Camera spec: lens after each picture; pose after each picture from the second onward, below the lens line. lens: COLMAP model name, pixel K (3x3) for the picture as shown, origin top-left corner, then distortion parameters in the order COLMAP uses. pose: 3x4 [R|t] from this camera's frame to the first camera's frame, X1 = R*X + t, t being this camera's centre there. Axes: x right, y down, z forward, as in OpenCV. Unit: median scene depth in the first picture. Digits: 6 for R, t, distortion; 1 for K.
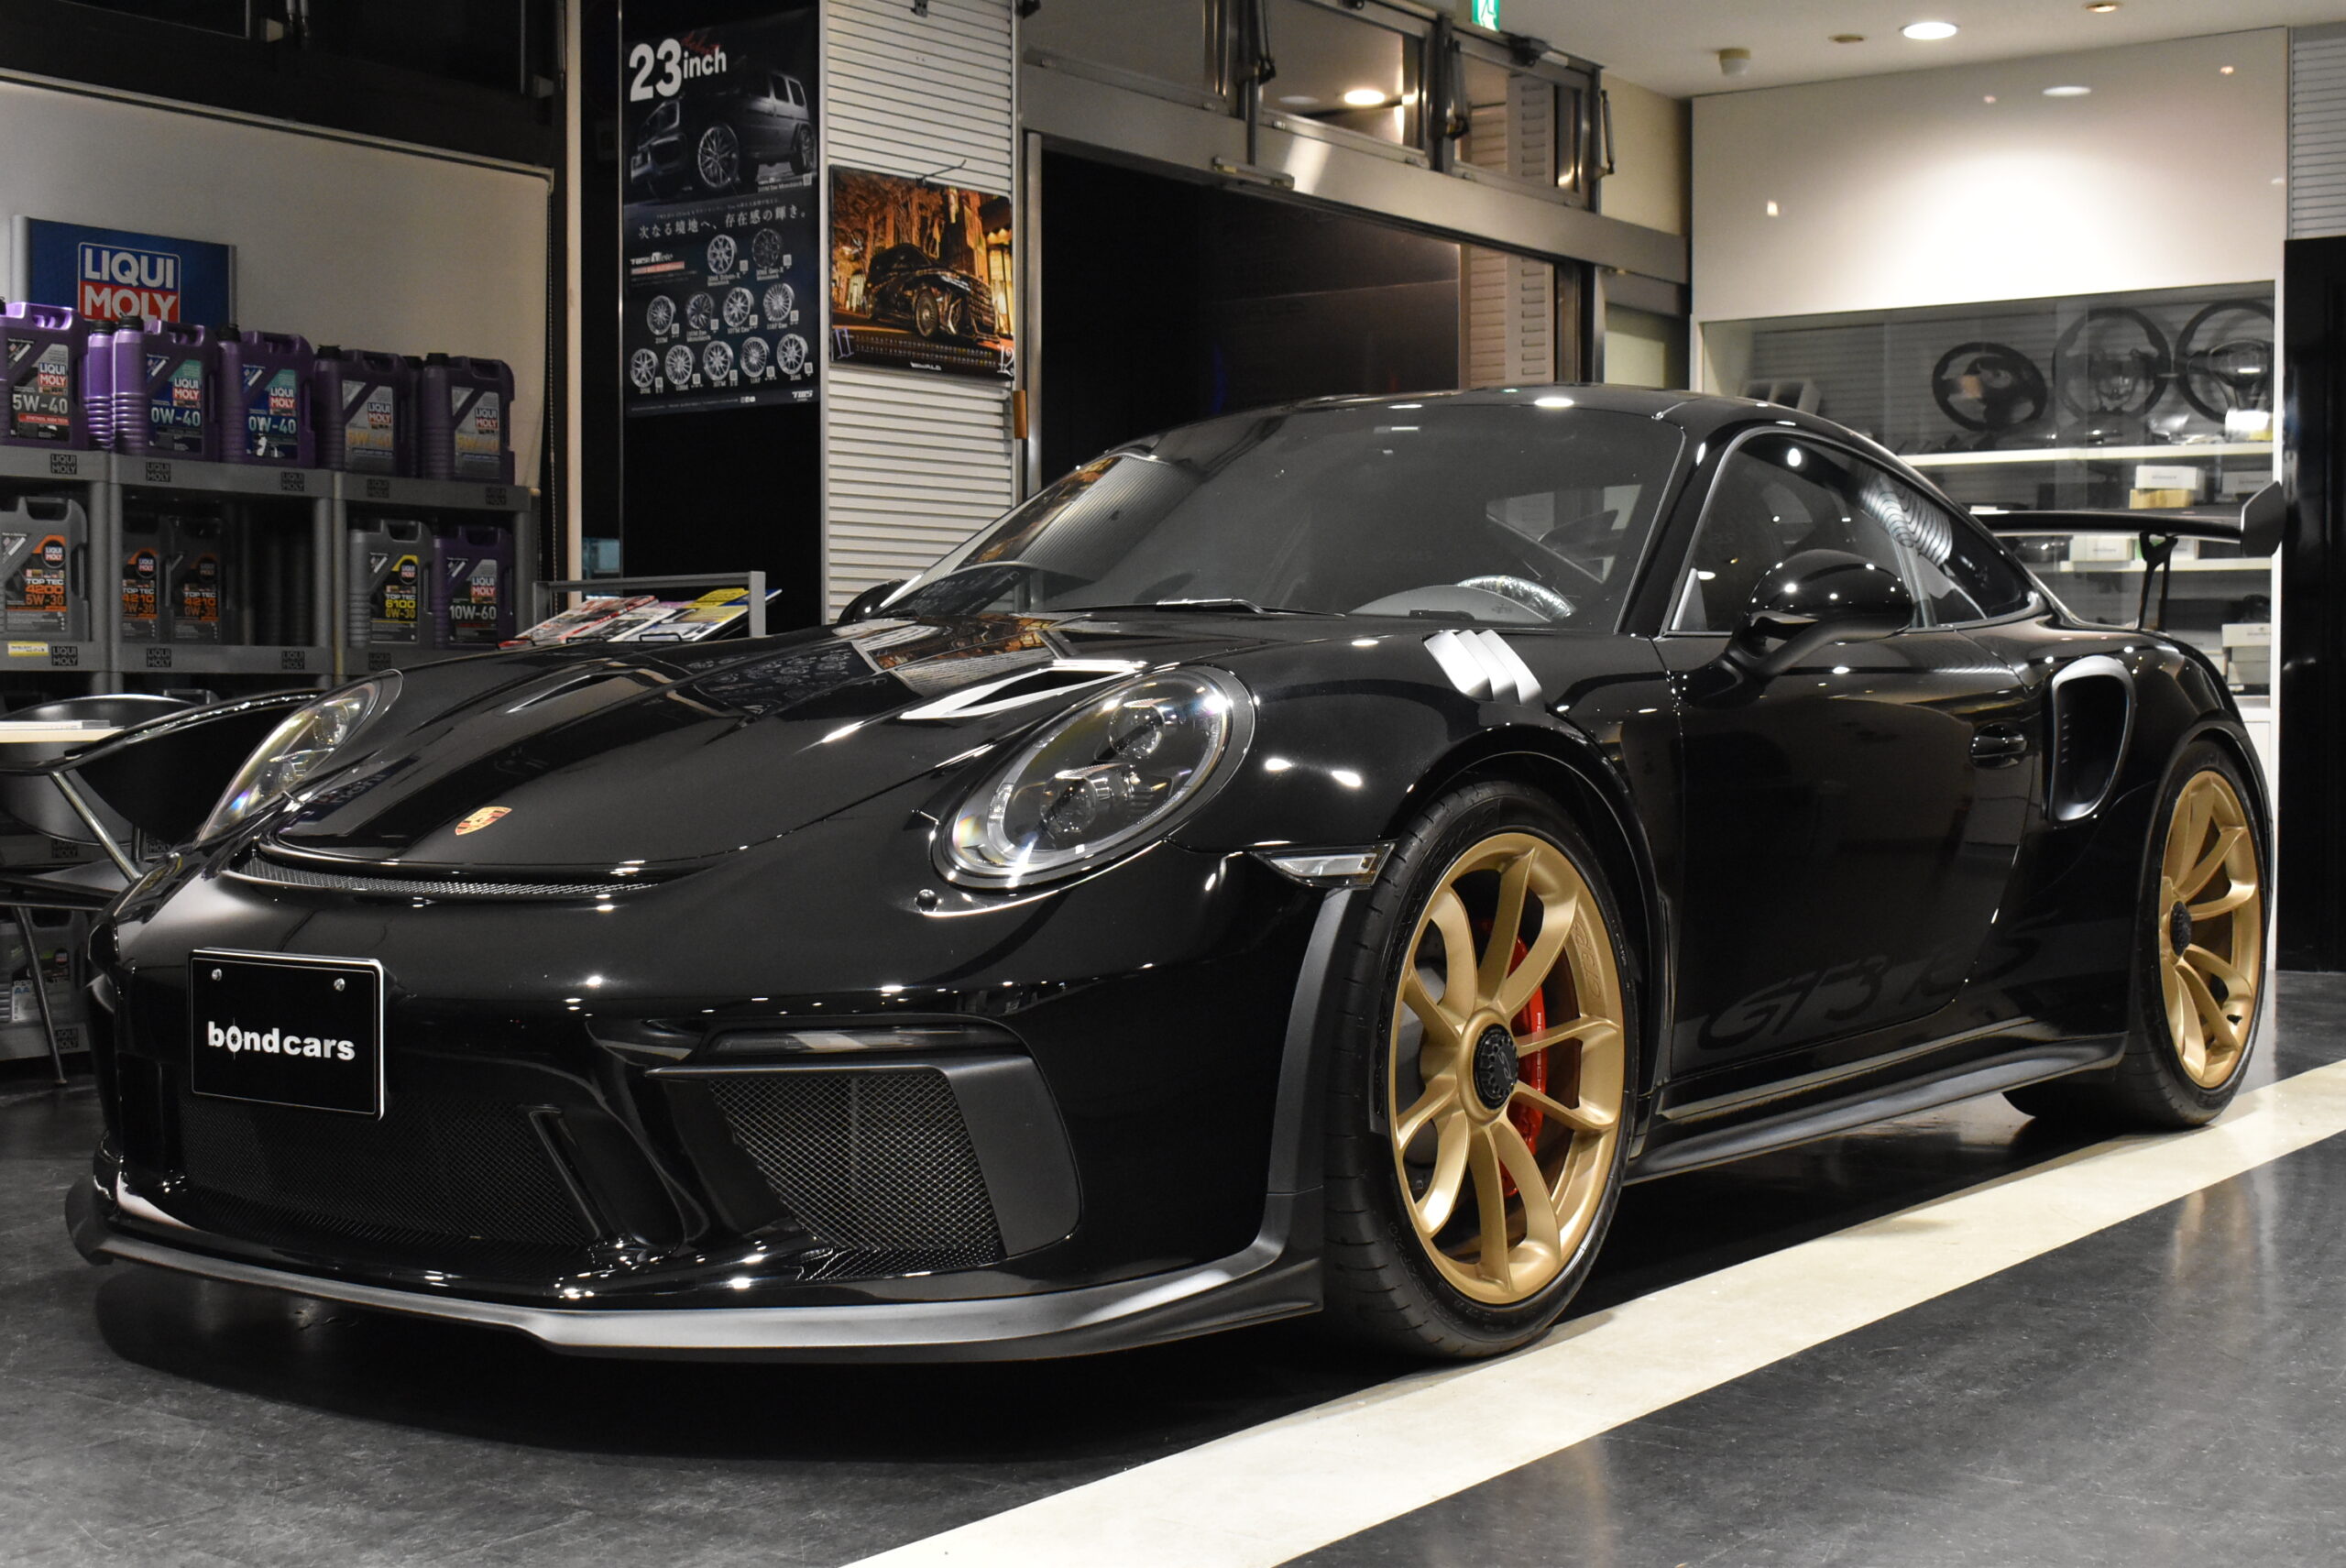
lens RADIAL K [[3054.0, 0, 1170.6], [0, 3054.0, 779.9], [0, 0, 1]] dist [-0.011154, 0.000000]
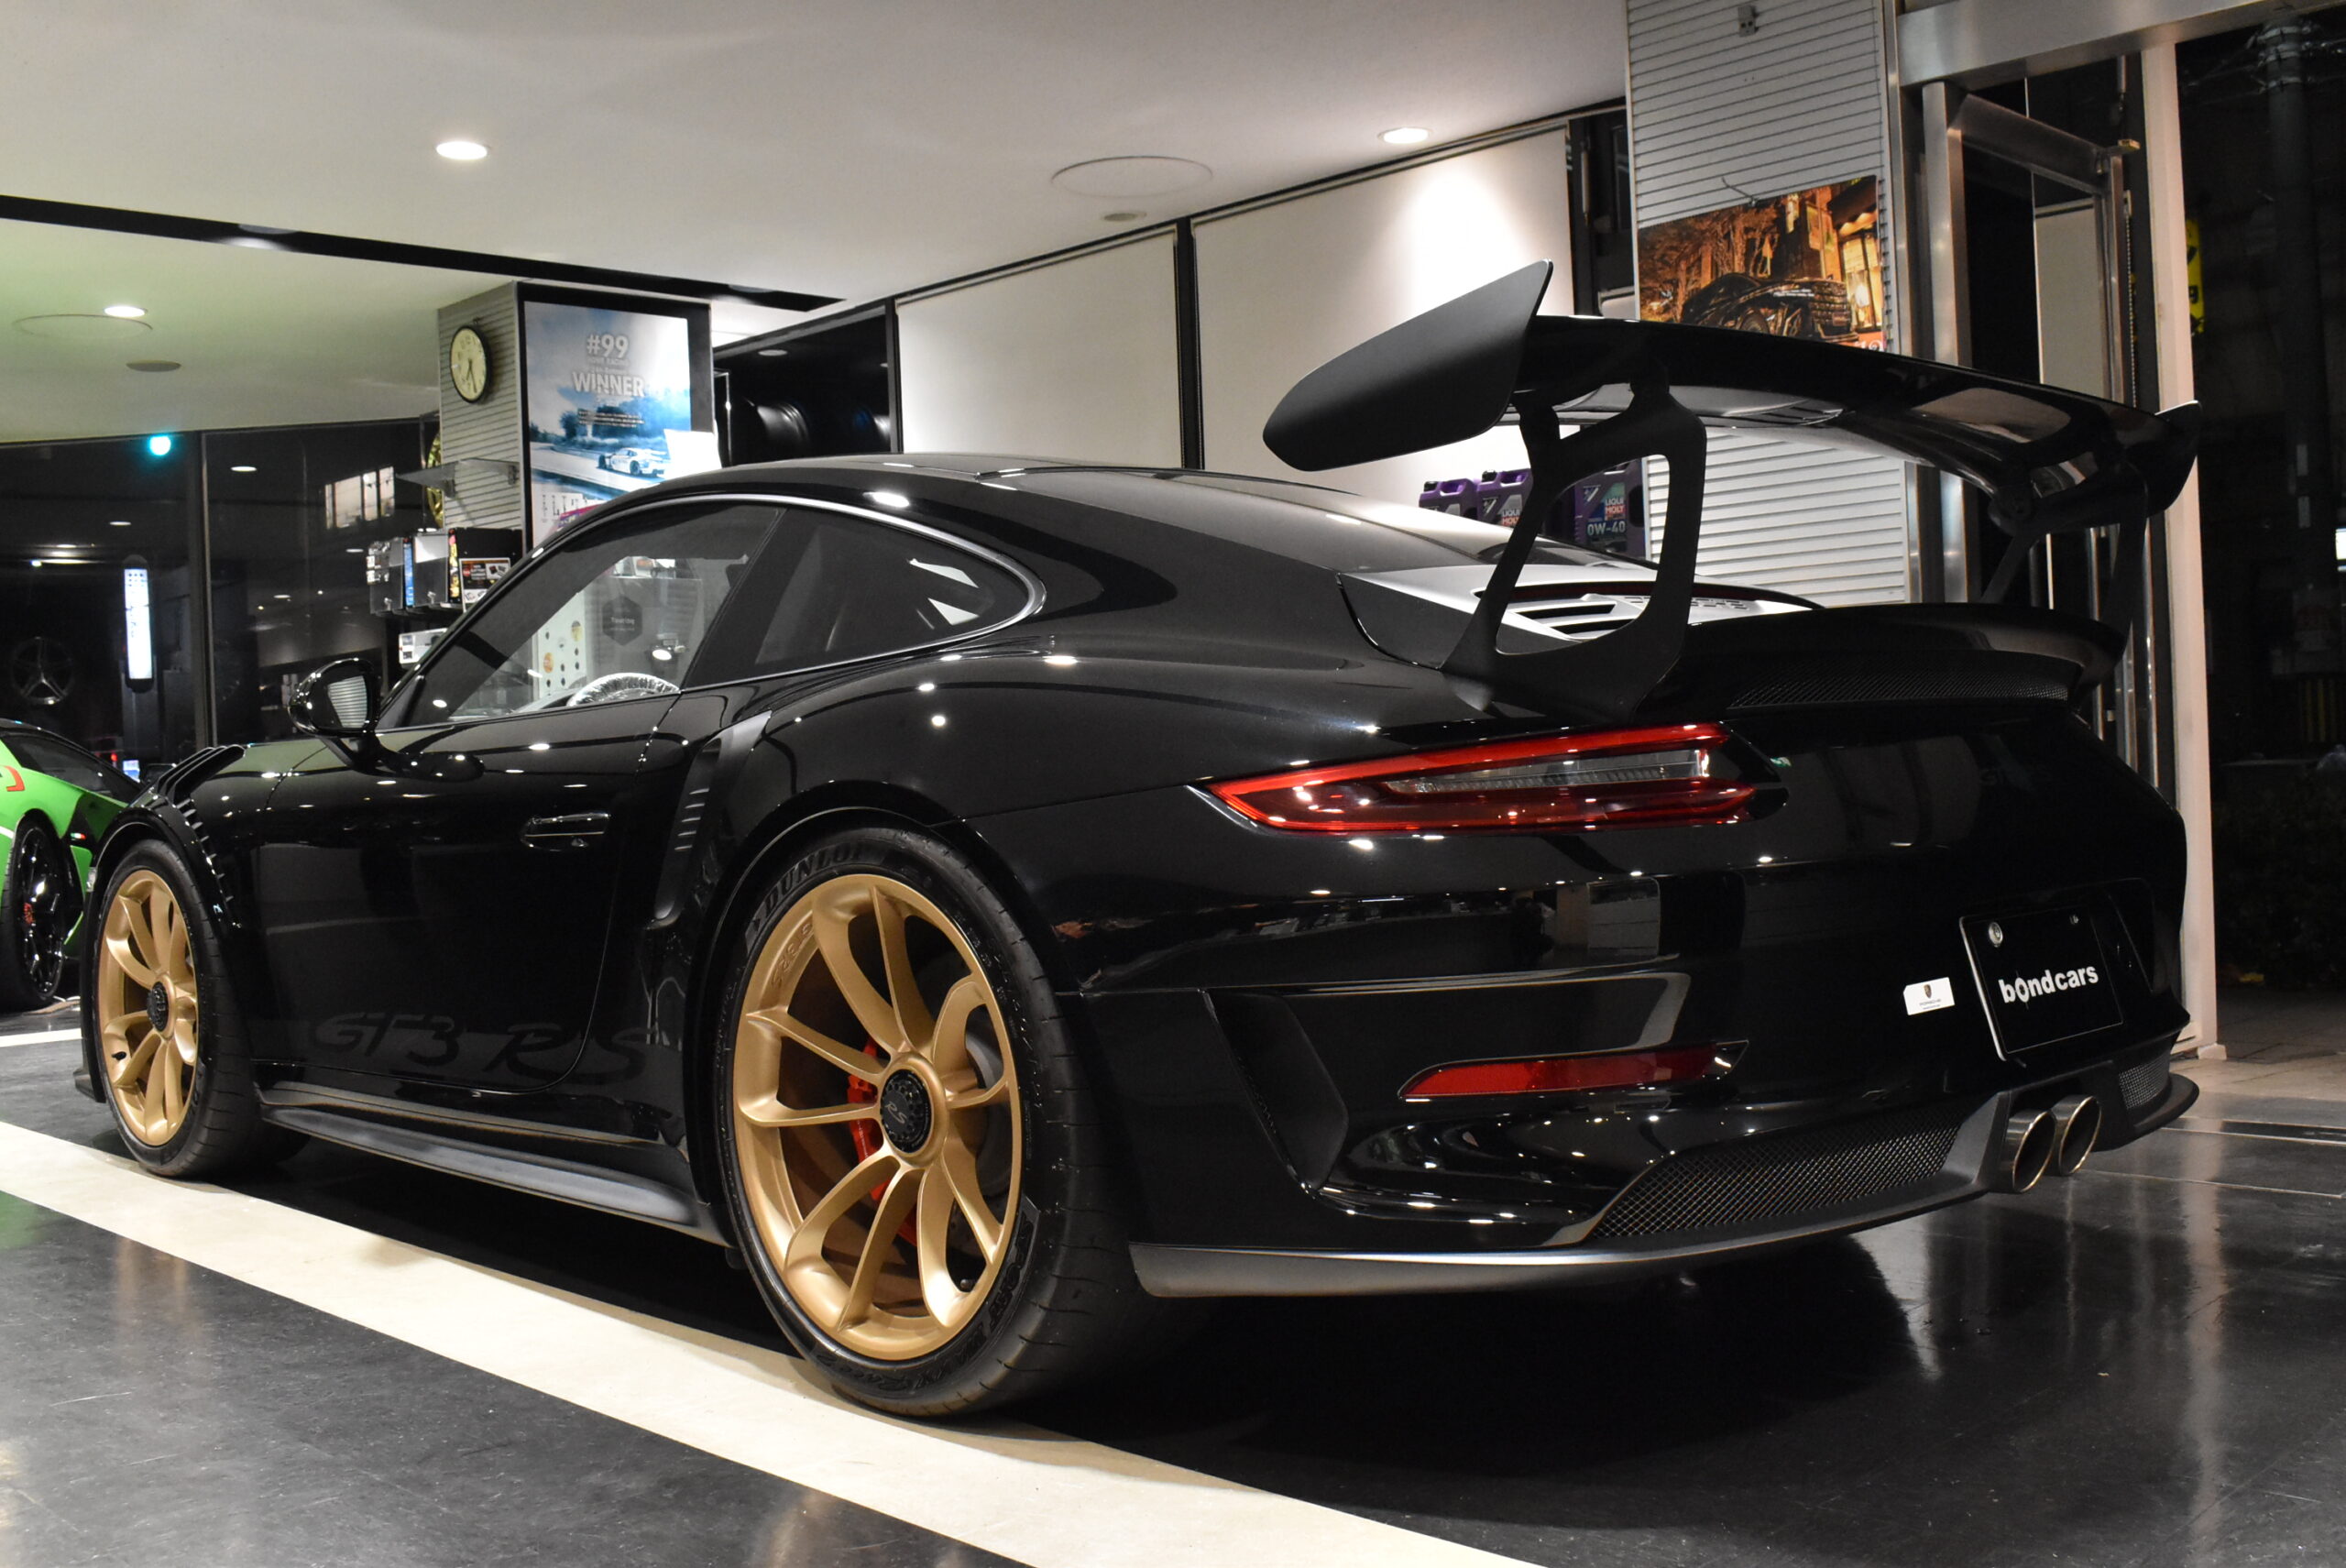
lens RADIAL K [[2338.5, 0, 1169.0], [0, 2338.5, 785.6], [0, 0, 1]] dist [-0.050093, 0.000000]
pose [[-0.162718, 0.017694, -0.986514, 0.686676], [0.006926, 0.999835, 0.016791, -0.024079], [0.986648, -0.004101, -0.162814, 0.941015]]
